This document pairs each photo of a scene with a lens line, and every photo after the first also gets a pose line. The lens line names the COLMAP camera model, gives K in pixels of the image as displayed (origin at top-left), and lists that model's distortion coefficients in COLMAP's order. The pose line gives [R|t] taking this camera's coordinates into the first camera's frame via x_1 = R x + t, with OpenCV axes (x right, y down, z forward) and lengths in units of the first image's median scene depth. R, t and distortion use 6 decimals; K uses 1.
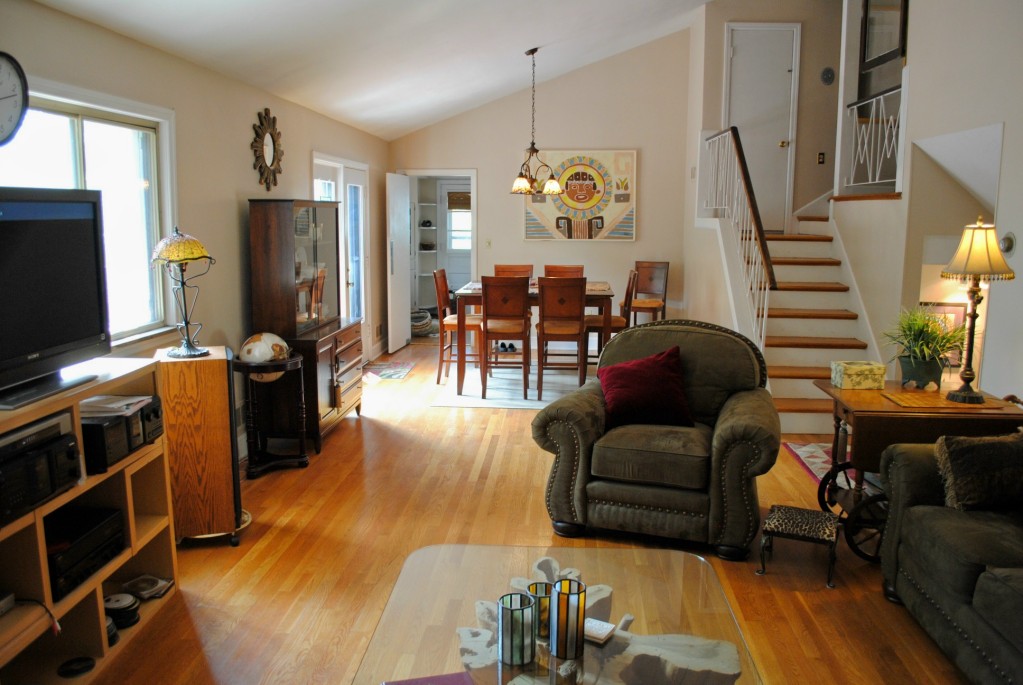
lens RADIAL K [[810.7, 0, 511.5], [0, 810.7, 342.5], [0, 0, 1]] dist [-0.065602, 0.000605]
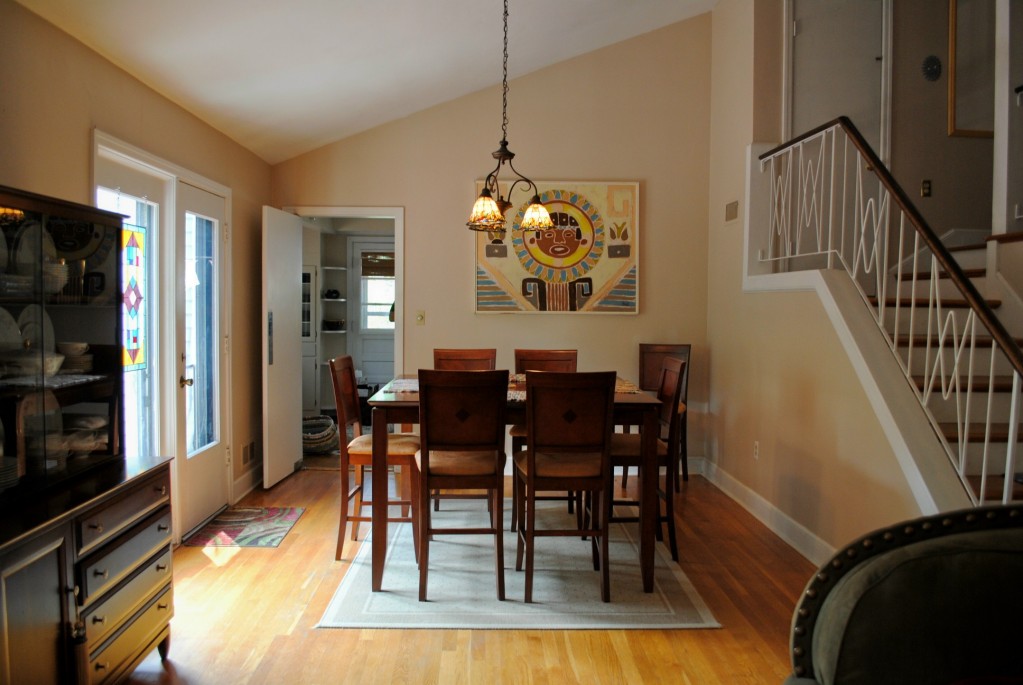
lens RADIAL K [[810.7, 0, 511.5], [0, 810.7, 342.5], [0, 0, 1]] dist [-0.065602, 0.000605]
pose [[0.994950, -0.000407, 0.100367, -0.022083], [0.011050, 0.994357, -0.105509, -0.031763], [-0.099757, 0.106086, 0.989340, 0.347561]]
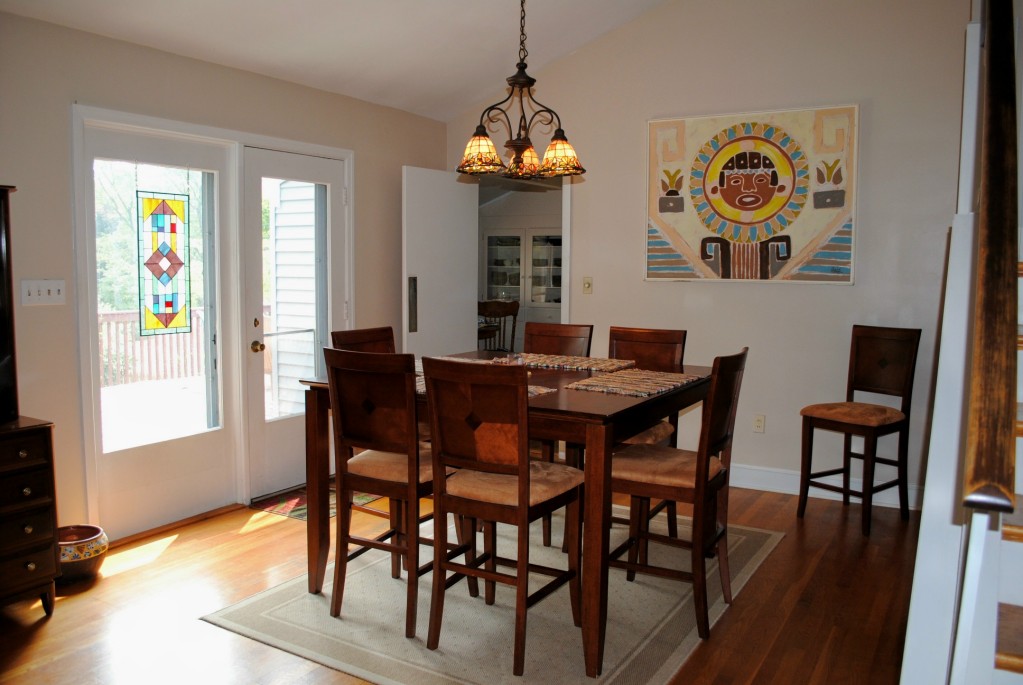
lens RADIAL K [[810.7, 0, 511.5], [0, 810.7, 342.5], [0, 0, 1]] dist [-0.065602, 0.000605]
pose [[0.894457, 0.047164, -0.444660, 0.189246], [-0.073503, 0.996403, -0.042168, -0.054705], [0.441072, 0.070401, 0.894706, 0.478519]]
